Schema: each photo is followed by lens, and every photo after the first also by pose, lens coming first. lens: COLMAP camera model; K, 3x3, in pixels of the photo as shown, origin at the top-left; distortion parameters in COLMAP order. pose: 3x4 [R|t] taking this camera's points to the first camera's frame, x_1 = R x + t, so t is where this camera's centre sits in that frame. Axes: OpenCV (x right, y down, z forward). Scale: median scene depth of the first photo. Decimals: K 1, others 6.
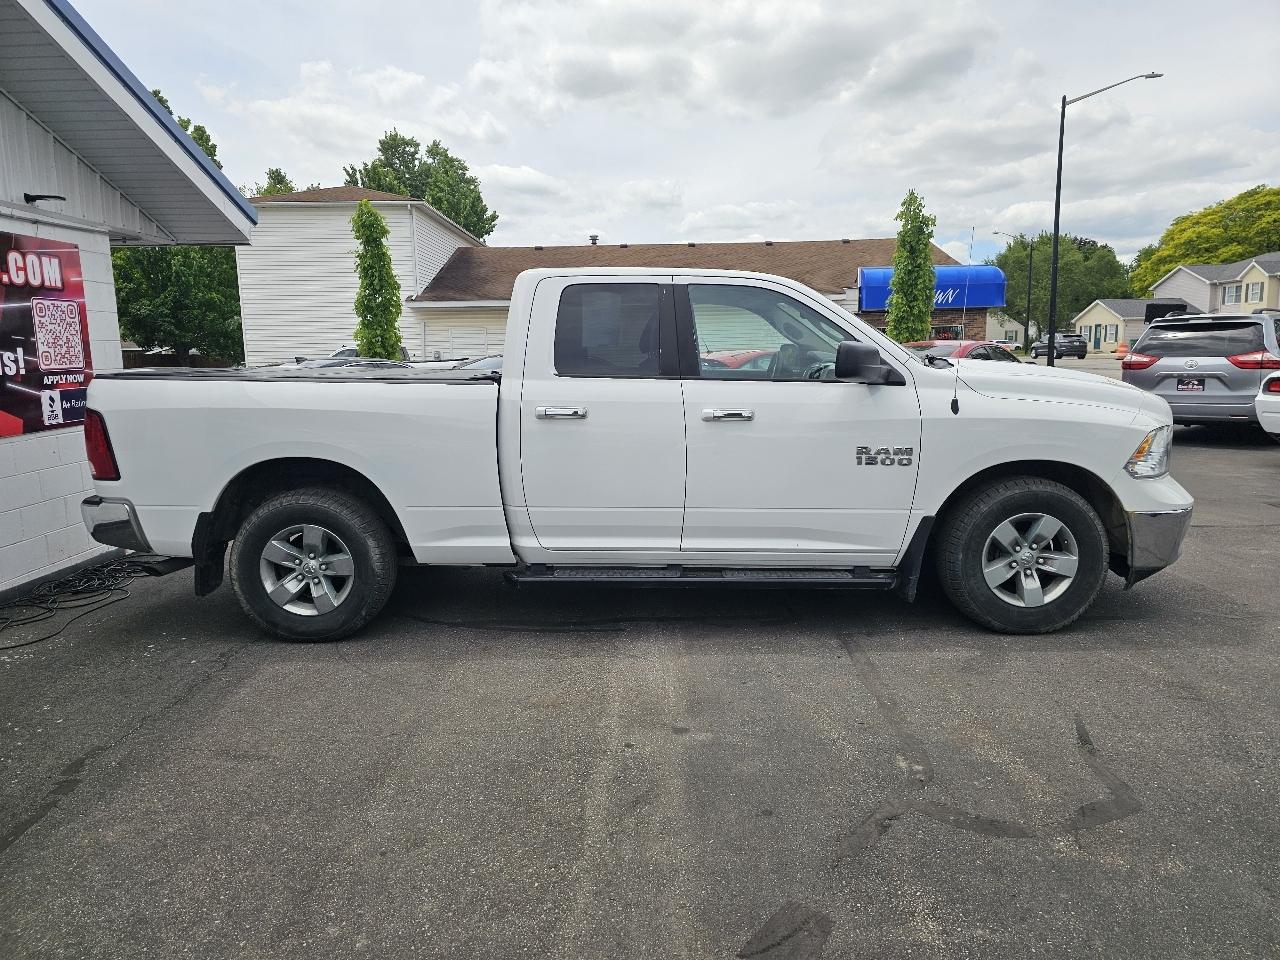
lens RADIAL K [[856.5, 0, 629.1], [0, 856.5, 467.1], [0, 0, 1]] dist [0.065080, -0.059253]
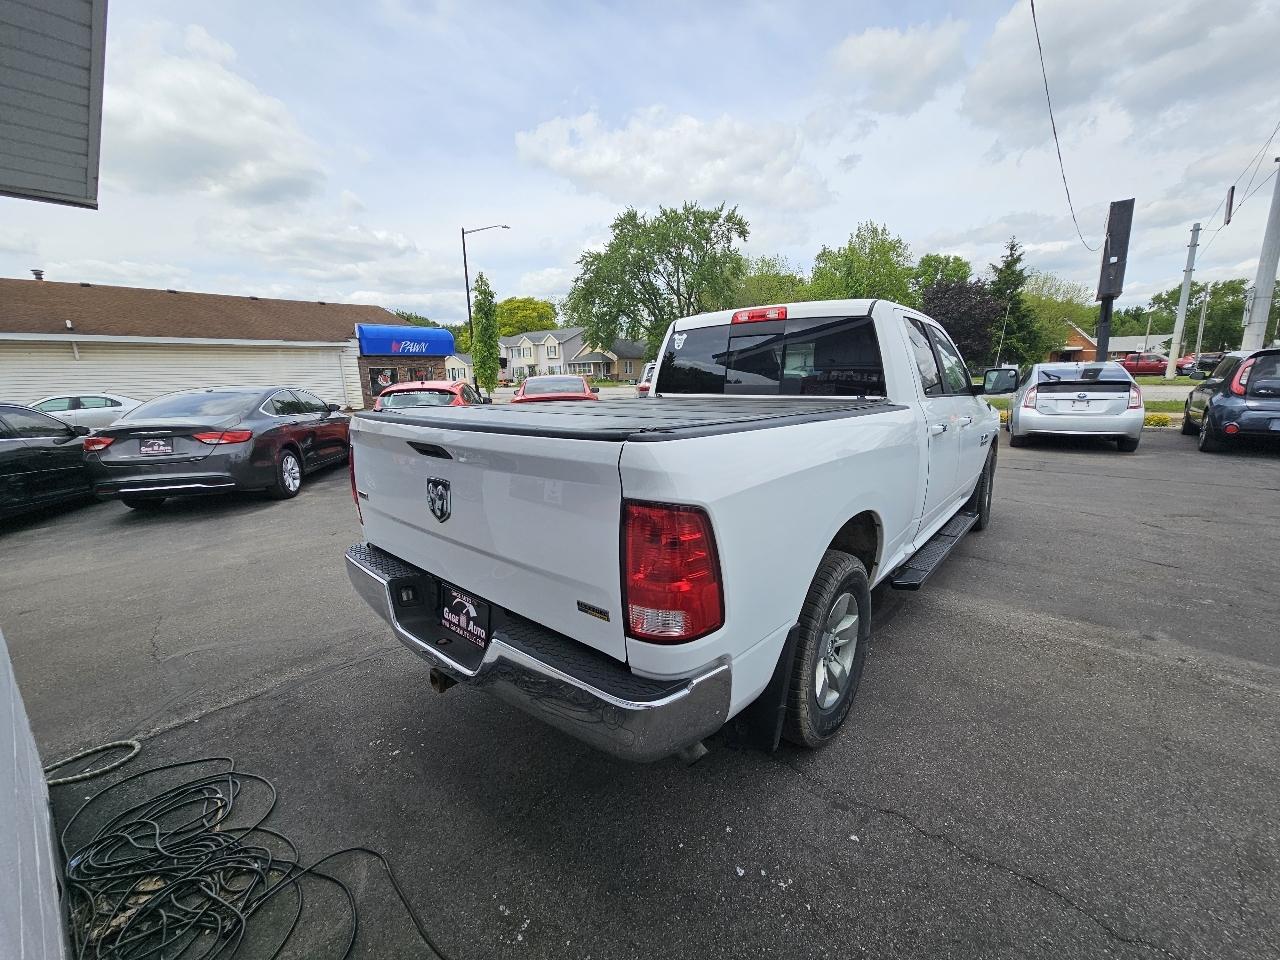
lens RADIAL K [[526.1, 0, 638.3], [0, 526.1, 476.6], [0, 0, 1]] dist [-0.017809, 0.009683]
pose [[0.630348, -0.148616, 0.761955, -0.121900], [0.117080, 0.988477, 0.095940, -0.015484], [-0.767433, 0.028734, 0.640485, 0.115517]]
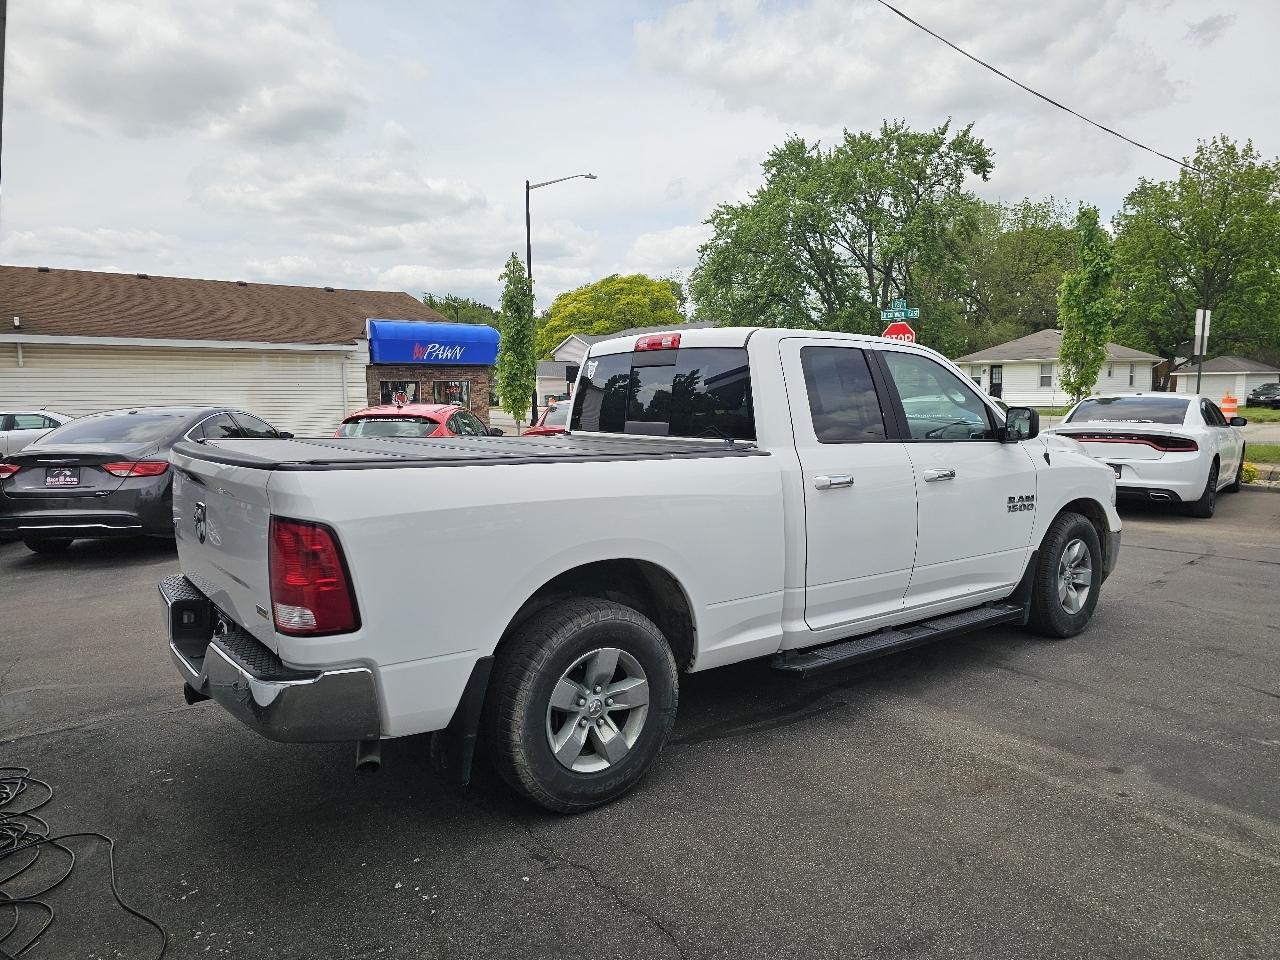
lens RADIAL K [[860.3, 0, 645.3], [0, 860.3, 488.7], [0, 0, 1]] dist [0.041176, -0.035577]
pose [[0.771743, -0.059727, 0.633124, -0.116924], [0.081362, 0.996671, -0.005153, -0.009398], [-0.630709, 0.055489, 0.774033, 0.056174]]
